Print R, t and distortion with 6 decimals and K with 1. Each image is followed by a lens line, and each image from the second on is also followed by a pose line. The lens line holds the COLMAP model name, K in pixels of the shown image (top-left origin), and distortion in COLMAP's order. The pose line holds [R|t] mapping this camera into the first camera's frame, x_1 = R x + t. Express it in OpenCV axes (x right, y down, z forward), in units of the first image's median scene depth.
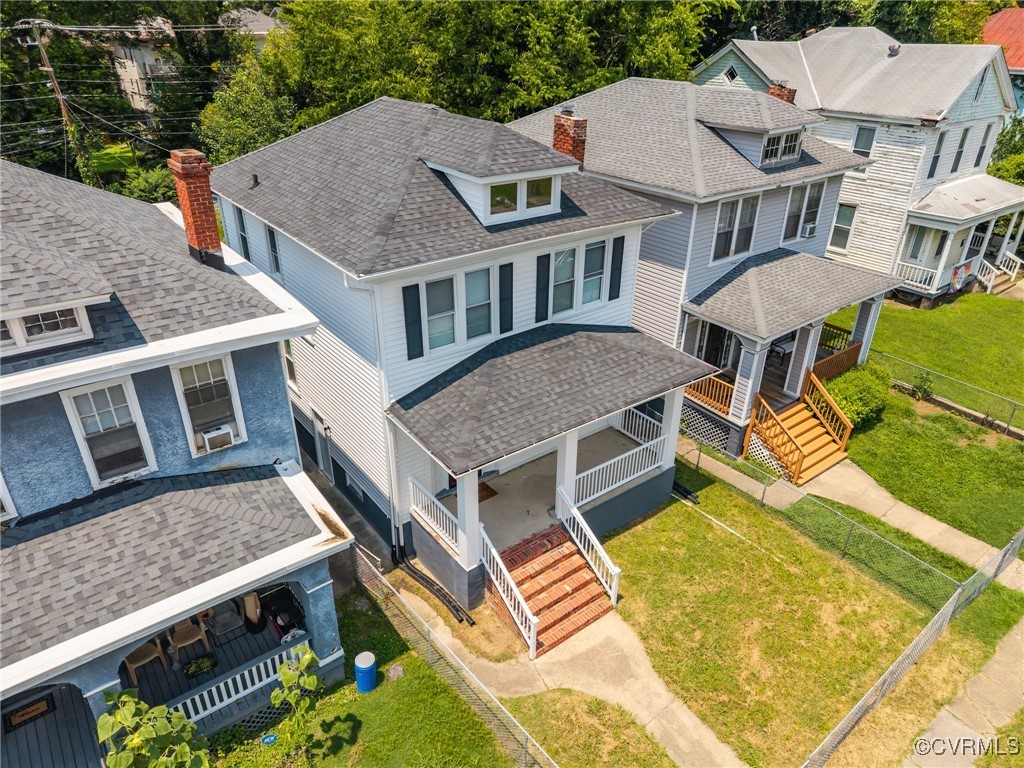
lens RADIAL K [[689.9, 0, 510.0], [0, 689.9, 384.2], [0, 0, 1]] dist [0.020312, -0.018682]
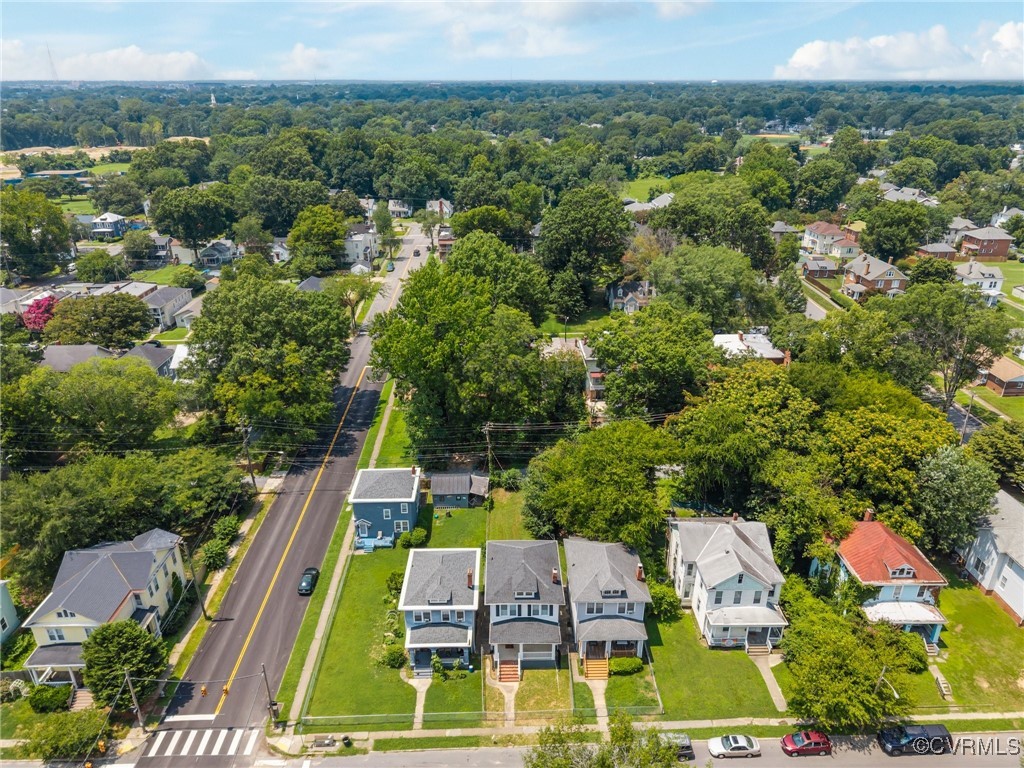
lens RADIAL K [[689.9, 0, 508.0], [0, 689.9, 390.3], [0, 0, 1]] dist [0.020312, -0.018682]
pose [[0.802815, 0.232602, -0.548985, 2.319096], [-0.270607, 0.962614, 0.012128, -1.711509], [0.531281, 0.138822, 0.835744, -3.446201]]
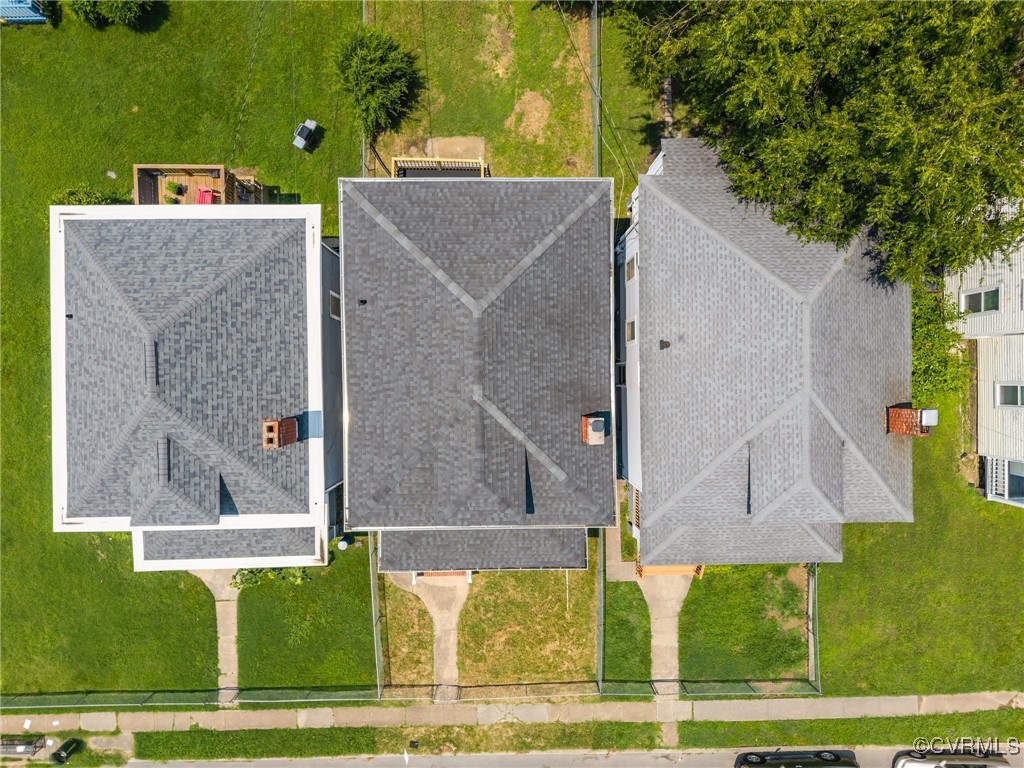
lens RADIAL K [[689.9, 0, 506.9], [0, 689.9, 386.6], [0, 0, 1]] dist [0.020312, -0.018682]
pose [[0.804680, 0.593566, 0.013040, -0.105589], [-0.290047, 0.373854, 0.880969, -1.624302], [0.518038, -0.712680, 0.472995, 0.528989]]
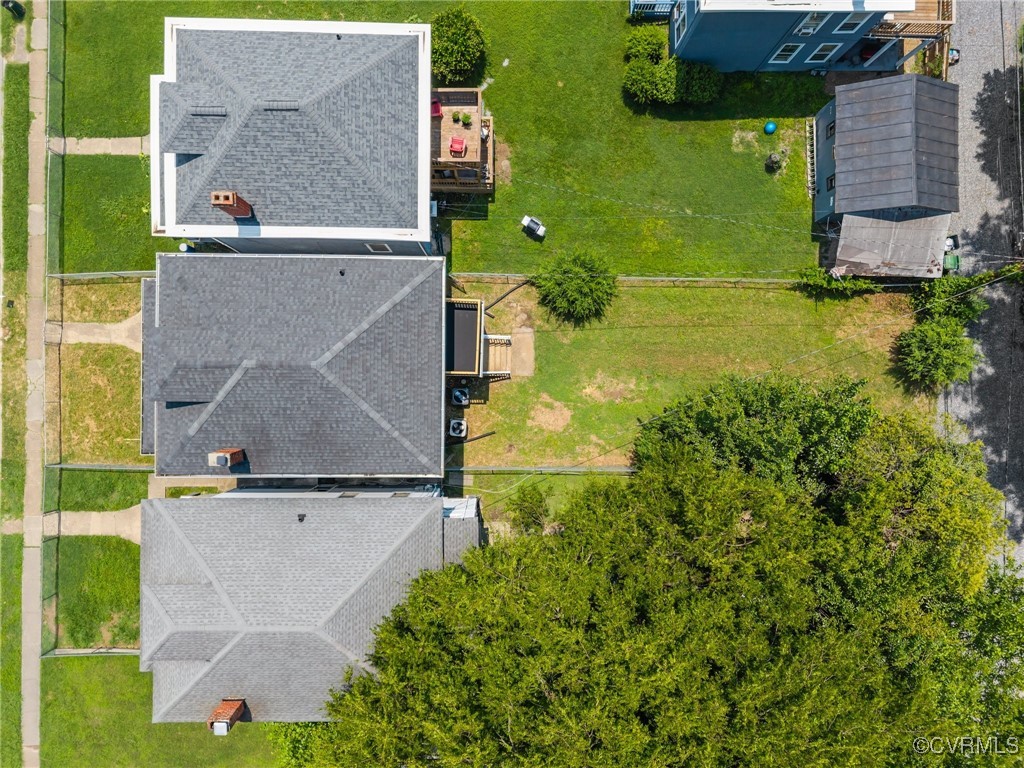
lens RADIAL K [[689.9, 0, 509.3], [0, 689.9, 387.1], [0, 0, 1]] dist [0.020312, -0.018682]
pose [[-0.609492, 0.792550, -0.019588, -0.423644], [-0.394942, -0.282112, 0.874319, -2.139978], [0.687416, 0.540627, 0.484956, 0.767227]]
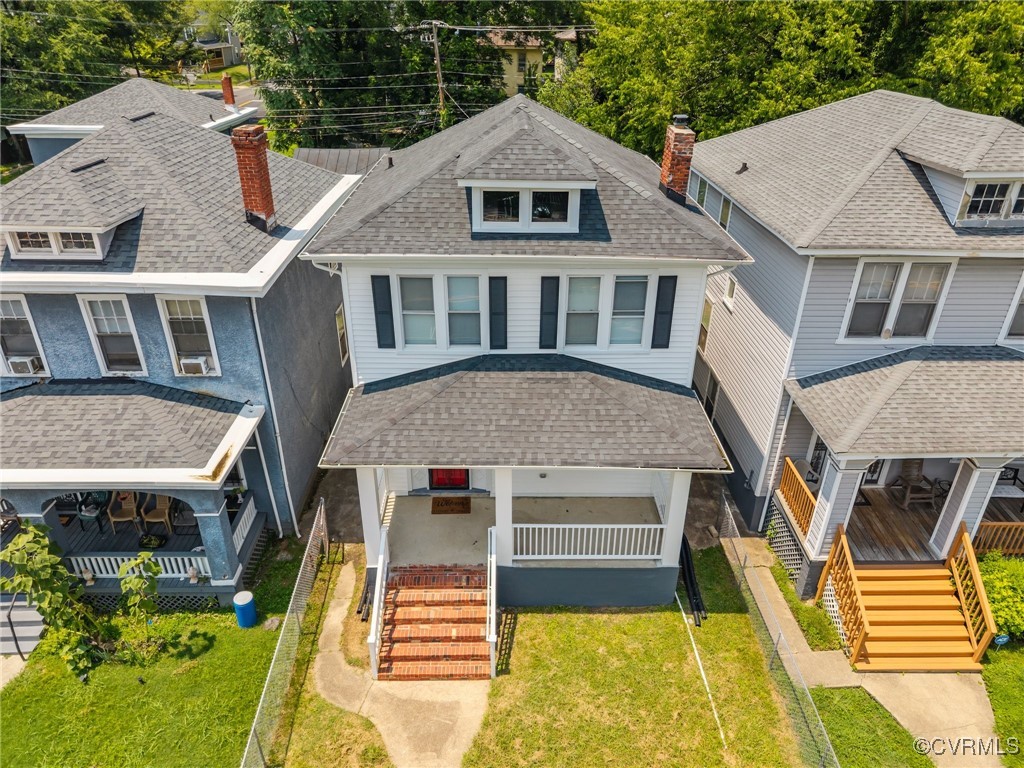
lens RADIAL K [[689.9, 0, 508.2], [0, 689.9, 384.9], [0, 0, 1]] dist [0.020312, -0.018682]
pose [[0.800478, 0.277780, -0.531106, 0.542509], [-0.279584, 0.956860, 0.079073, -0.112816], [0.530159, 0.085192, 0.843608, 0.239115]]
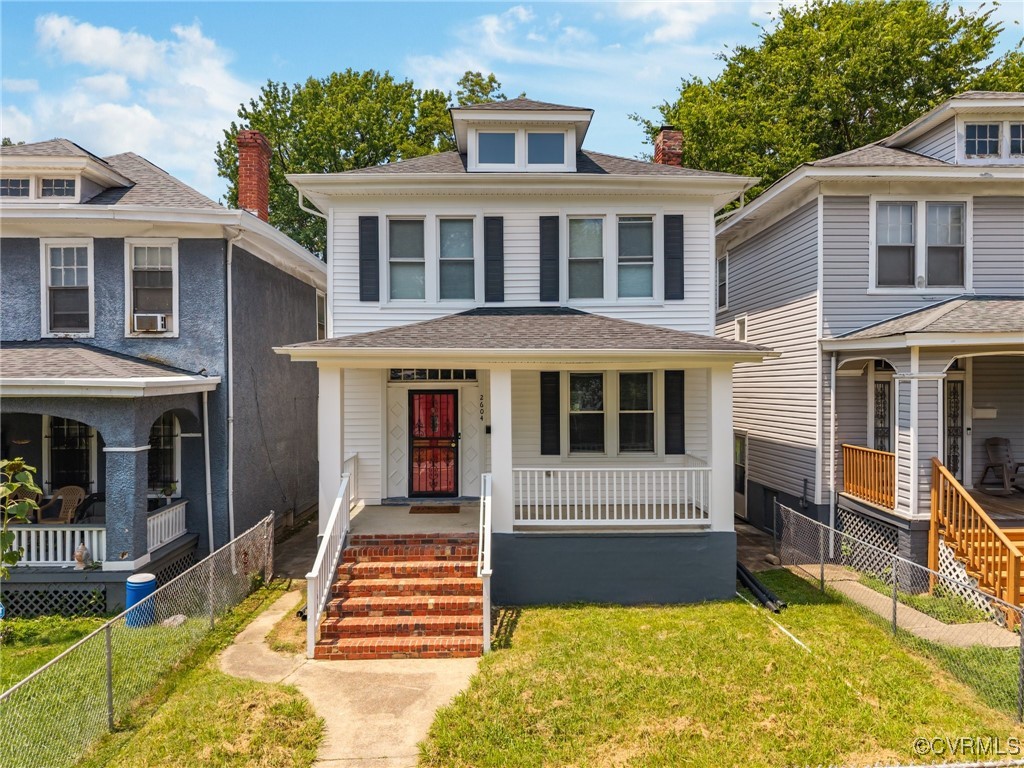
lens RADIAL K [[689.9, 0, 508.3], [0, 689.9, 386.6], [0, 0, 1]] dist [0.020312, -0.018682]
pose [[0.804431, -0.013519, -0.593893, 0.531583], [-0.269849, 0.882325, -0.385596, 0.351687], [0.529219, 0.470446, 0.706122, 0.494960]]
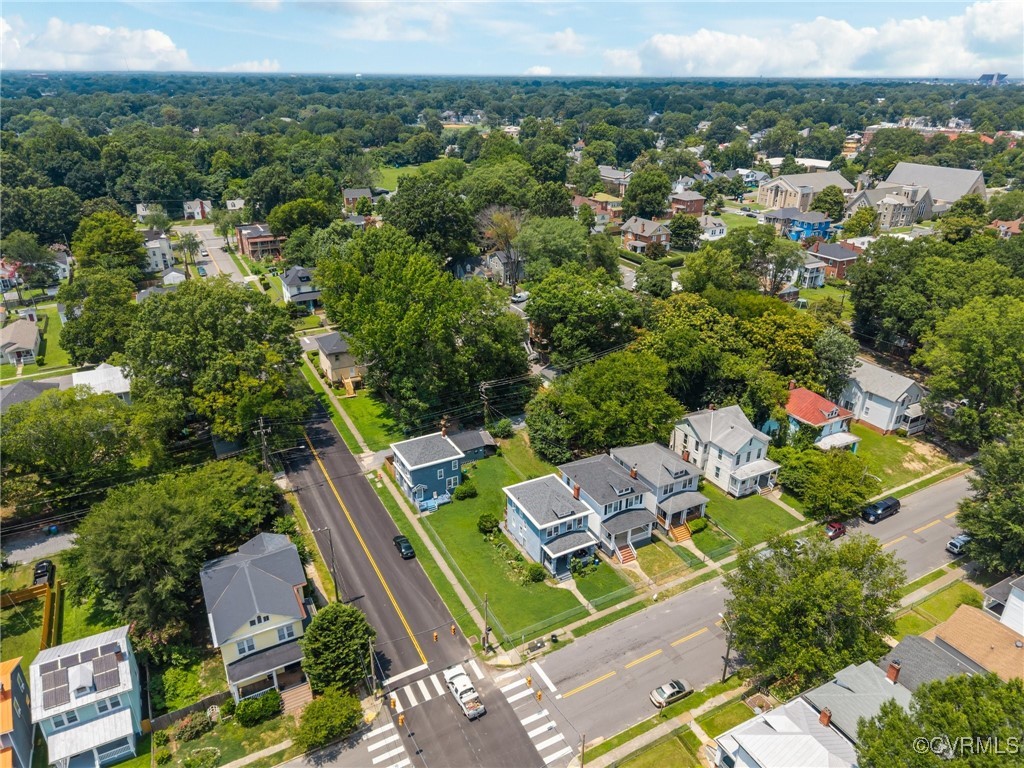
lens RADIAL K [[689.9, 0, 507.4], [0, 689.9, 385.0], [0, 0, 1]] dist [0.020312, -0.018682]
pose [[0.986492, 0.062769, -0.151306, -0.139336], [-0.072889, 0.995393, -0.062293, -0.749161], [0.146699, 0.072480, 0.986522, -5.333835]]
